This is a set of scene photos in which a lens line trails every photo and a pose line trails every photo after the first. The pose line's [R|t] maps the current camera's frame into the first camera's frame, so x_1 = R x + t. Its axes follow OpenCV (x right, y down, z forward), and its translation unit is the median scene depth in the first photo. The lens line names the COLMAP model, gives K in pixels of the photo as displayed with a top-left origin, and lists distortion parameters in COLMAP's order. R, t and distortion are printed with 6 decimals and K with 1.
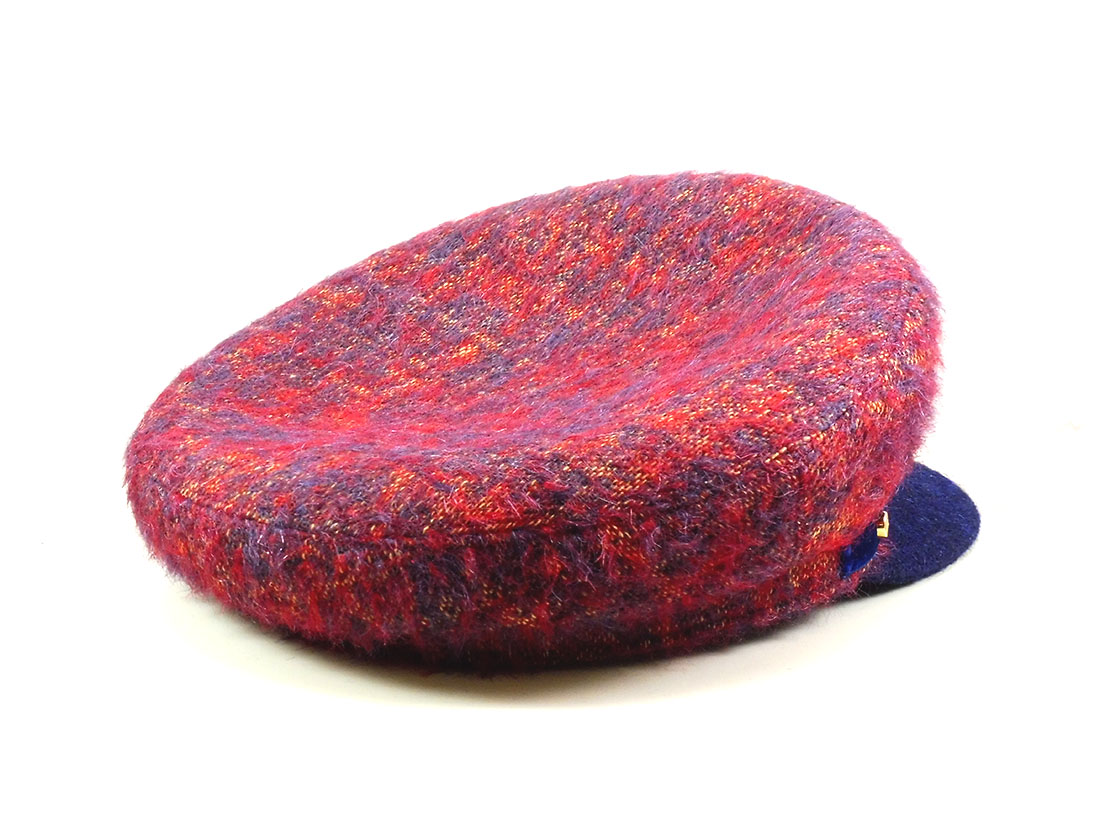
lens RADIAL K [[2837.7, 0, 550.0], [0, 2837.7, 412.5], [0, 0, 1]] dist [1.094051, -28.779758]
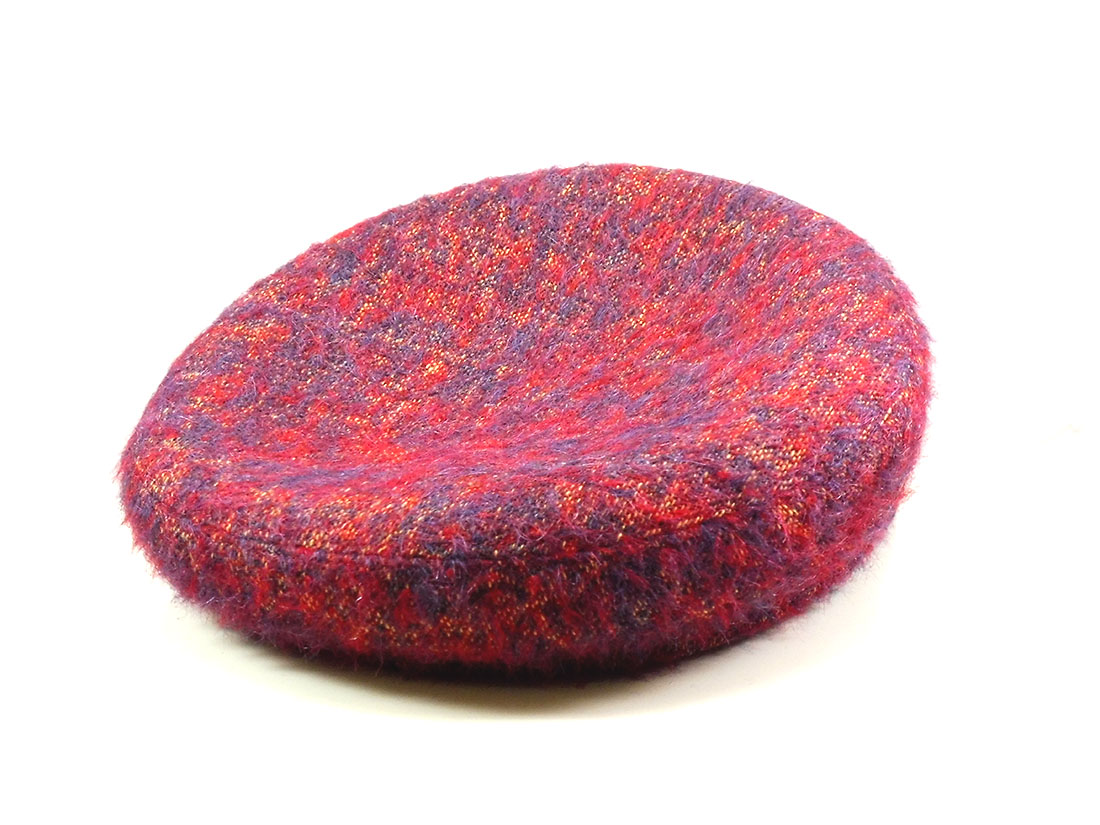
lens RADIAL K [[2837.7, 0, 550.0], [0, 2837.7, 412.5], [0, 0, 1]] dist [1.094051, -28.779758]
pose [[0.897268, -0.136504, 0.419854, -0.473158], [0.137449, 0.990108, 0.028165, -0.032960], [-0.419545, 0.032437, 0.907155, 0.106049]]
